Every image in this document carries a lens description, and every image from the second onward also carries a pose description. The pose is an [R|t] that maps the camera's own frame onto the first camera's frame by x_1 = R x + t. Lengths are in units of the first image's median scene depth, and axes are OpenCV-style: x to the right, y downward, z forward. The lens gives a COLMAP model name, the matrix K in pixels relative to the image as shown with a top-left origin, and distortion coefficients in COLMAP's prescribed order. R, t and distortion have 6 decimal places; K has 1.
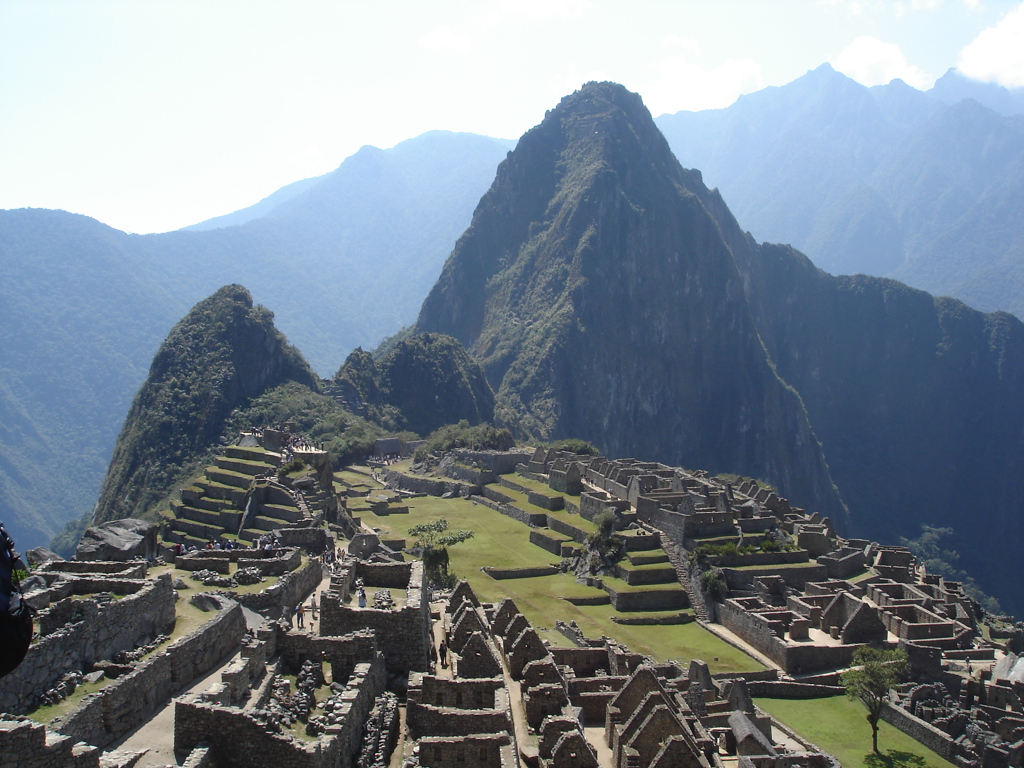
lens RADIAL K [[1080.2, 0, 512.0], [0, 1080.2, 384.0], [0, 0, 1]] dist [0.002468, -0.013673]
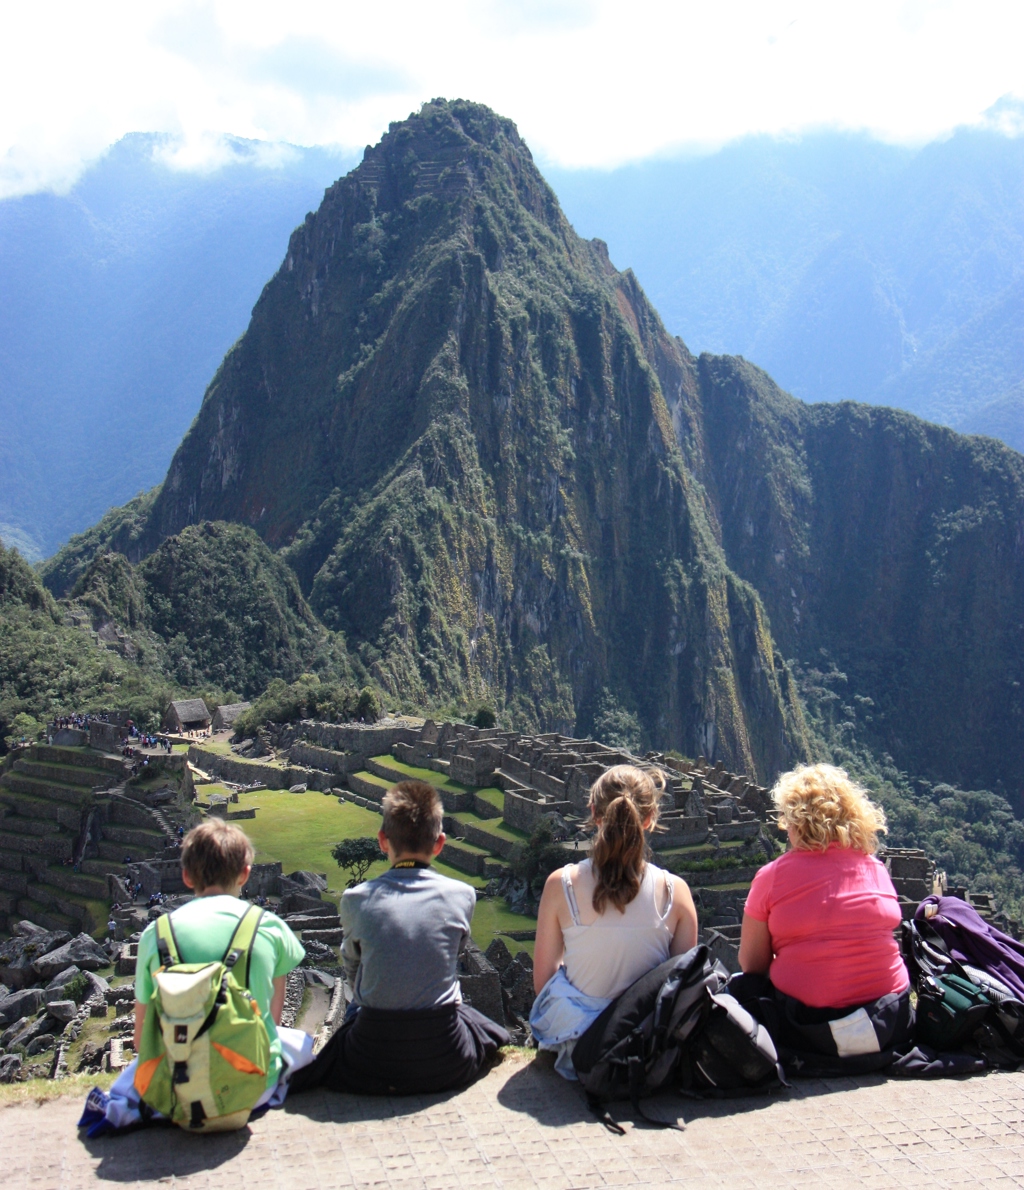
lens RADIAL K [[1858.7, 0, 512.0], [0, 1858.7, 595.0], [0, 0, 1]] dist [0.247908, 0.021034]
pose [[0.990462, -0.009917, 0.137429, -0.038561], [0.005764, 0.999516, 0.030585, -0.026872], [-0.137666, -0.029502, 0.990039, -0.103993]]
